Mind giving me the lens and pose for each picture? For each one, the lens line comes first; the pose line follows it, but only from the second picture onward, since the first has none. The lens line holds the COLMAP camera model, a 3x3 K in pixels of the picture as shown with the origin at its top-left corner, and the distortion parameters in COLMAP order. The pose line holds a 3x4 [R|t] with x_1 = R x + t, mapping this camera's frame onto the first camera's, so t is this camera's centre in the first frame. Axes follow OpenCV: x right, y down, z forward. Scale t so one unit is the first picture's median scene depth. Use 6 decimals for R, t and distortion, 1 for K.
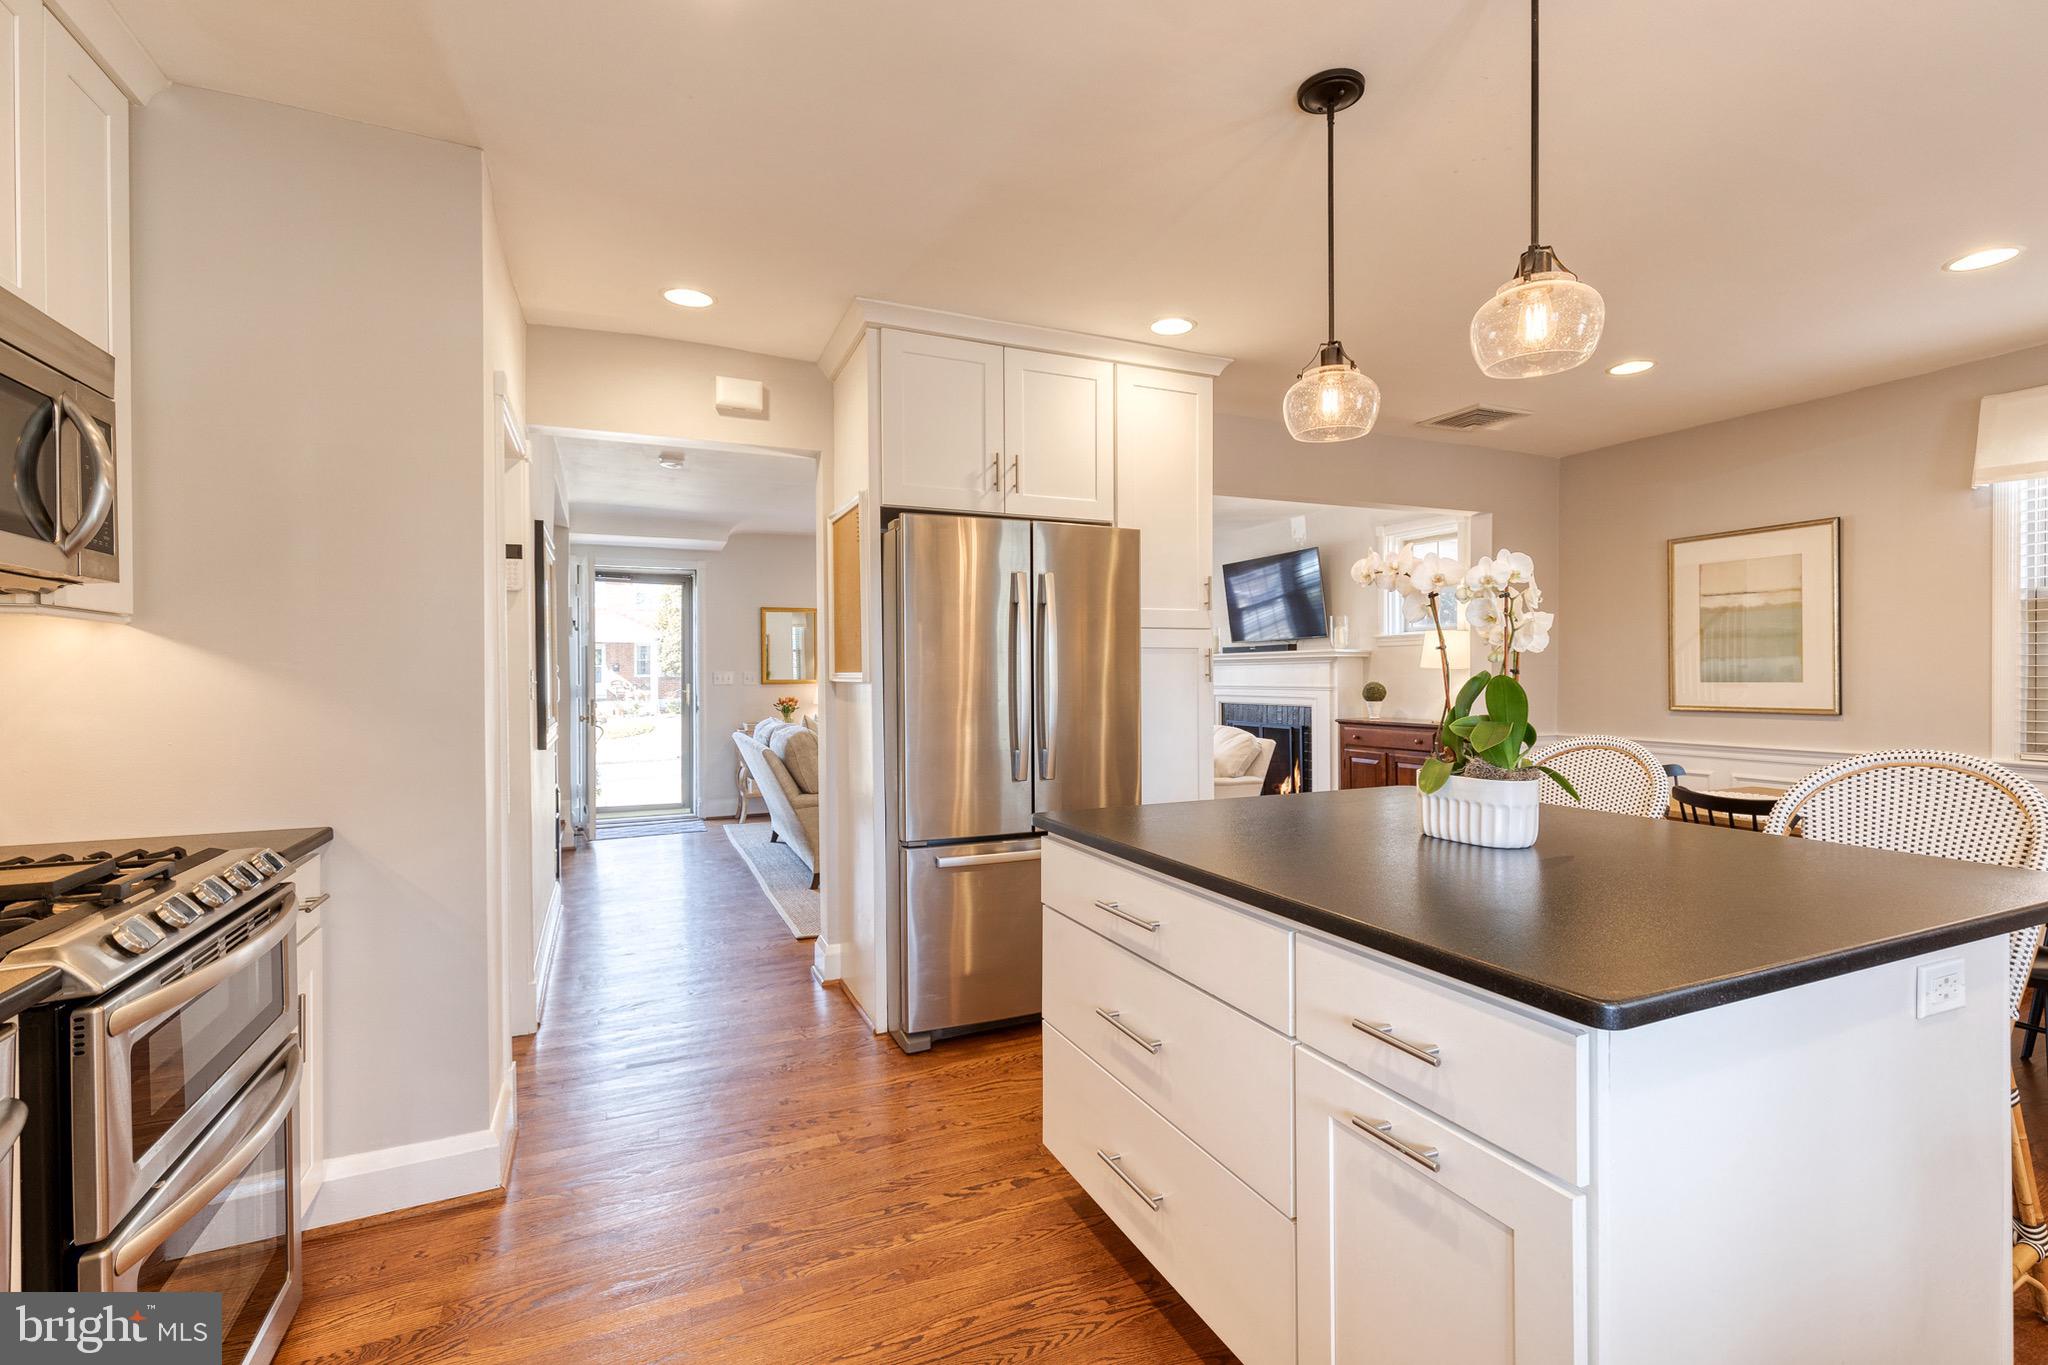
lens RADIAL K [[916.0, 0, 1040.3], [0, 916.0, 682.0], [0, 0, 1]] dist [0.009063, -0.001209]
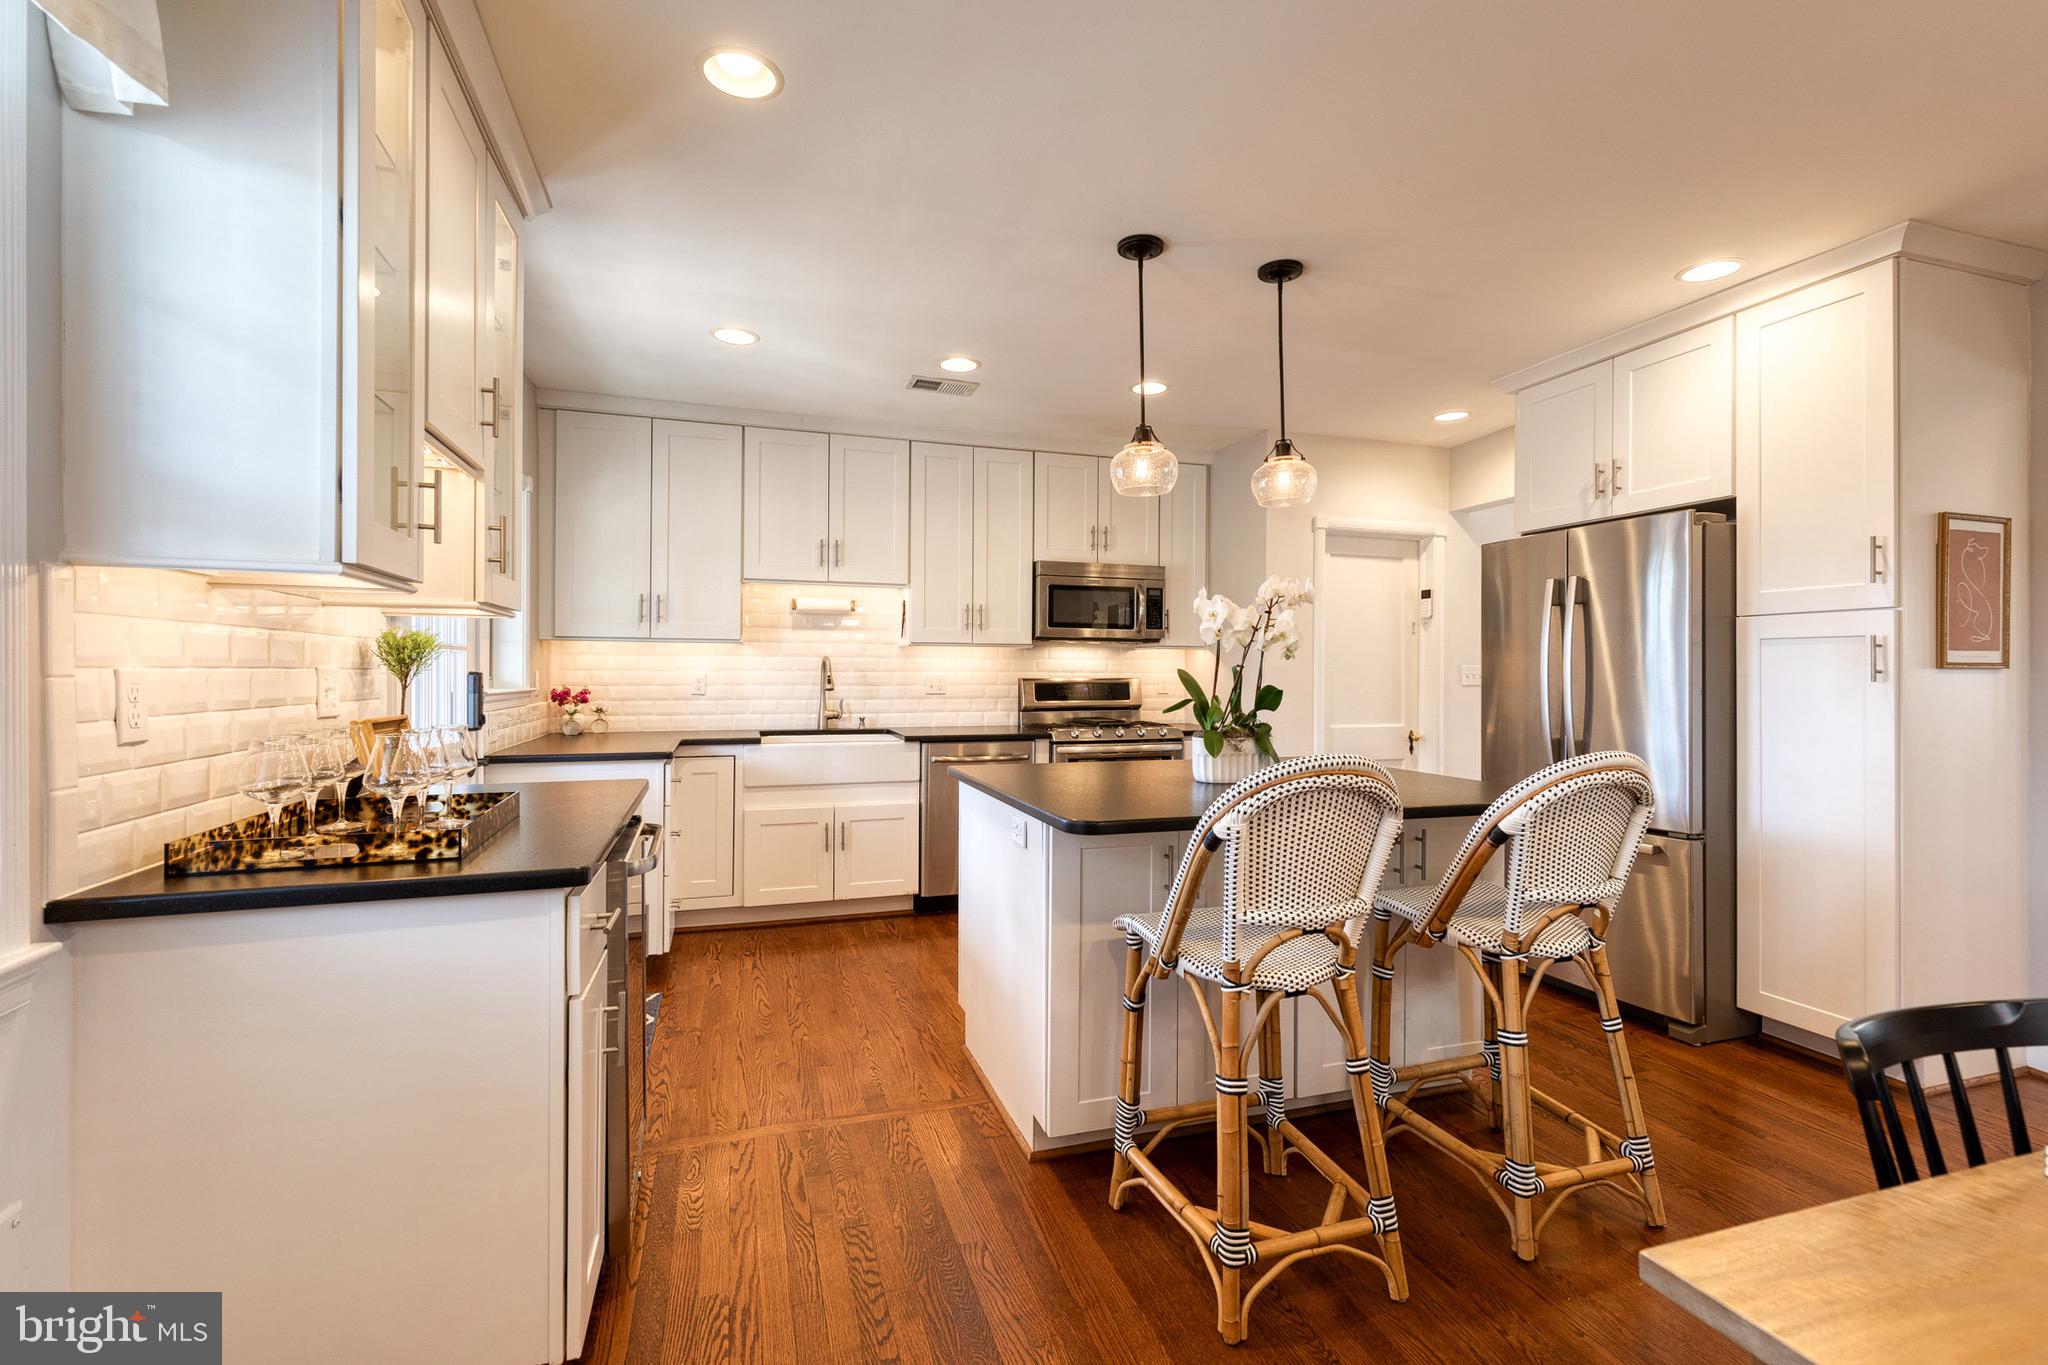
lens RADIAL K [[922.7, 0, 1041.2], [0, 922.7, 671.3], [0, 0, 1]] dist [0.001784, -0.000613]
pose [[-0.115447, 0.003448, -0.993308, 1.090239], [-0.012923, 0.999904, 0.004972, -0.005090], [0.993230, 0.013410, -0.115391, 0.478820]]
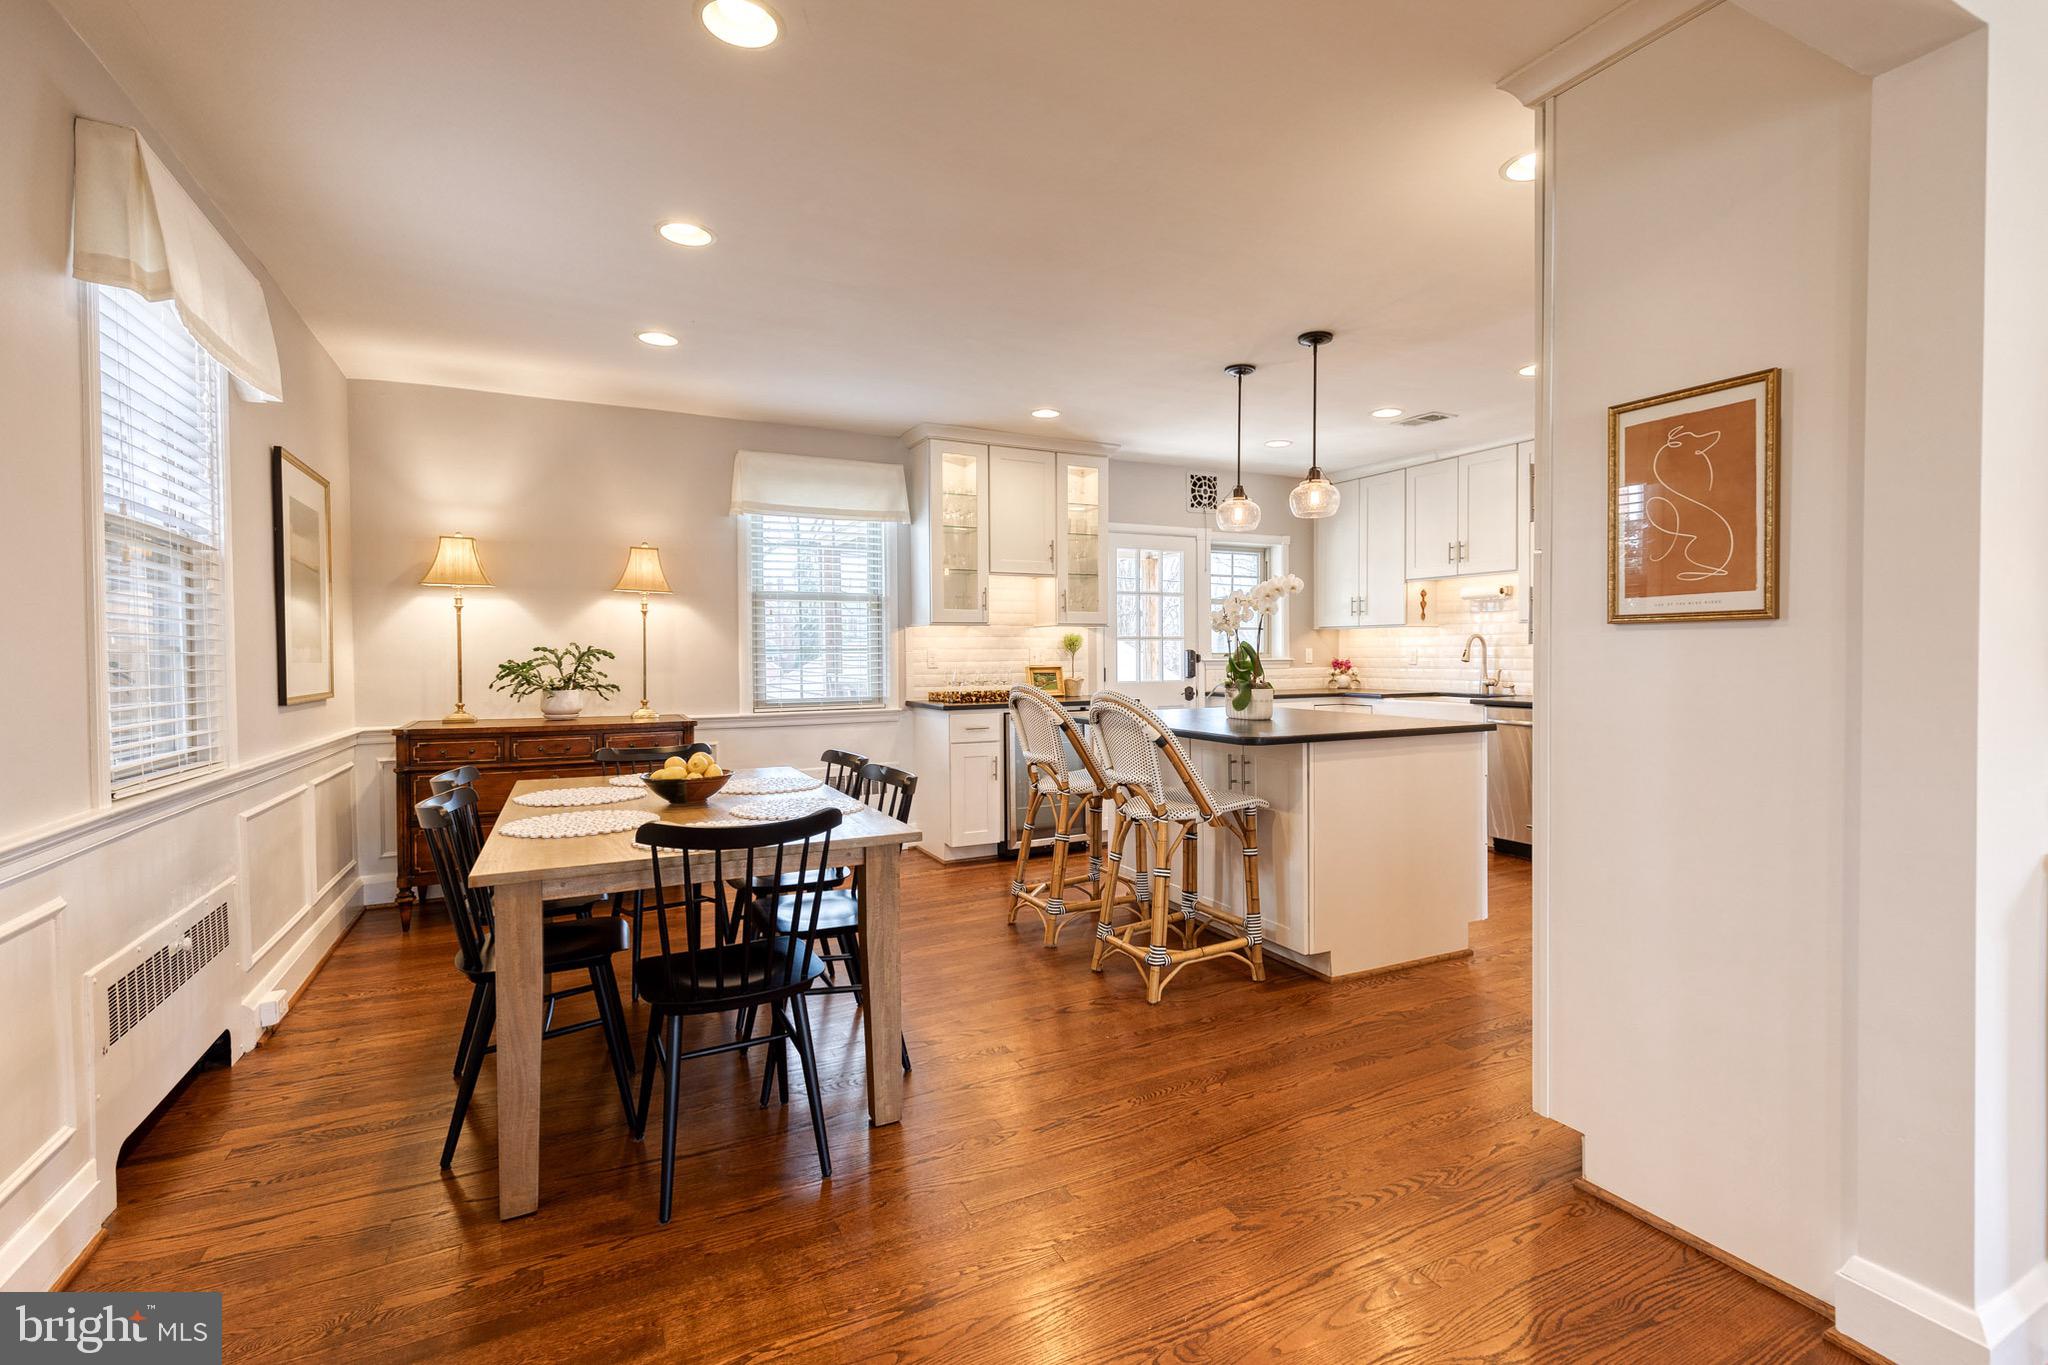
lens RADIAL K [[927.3, 0, 1042.4], [0, 927.3, 671.2], [0, 0, 1]] dist [0.014411, -0.000672]
pose [[-0.999330, 0.011541, -0.034720, 0.577532], [0.010575, 0.999556, 0.027870, -0.005181], [0.035026, 0.027484, -0.999008, 1.745652]]
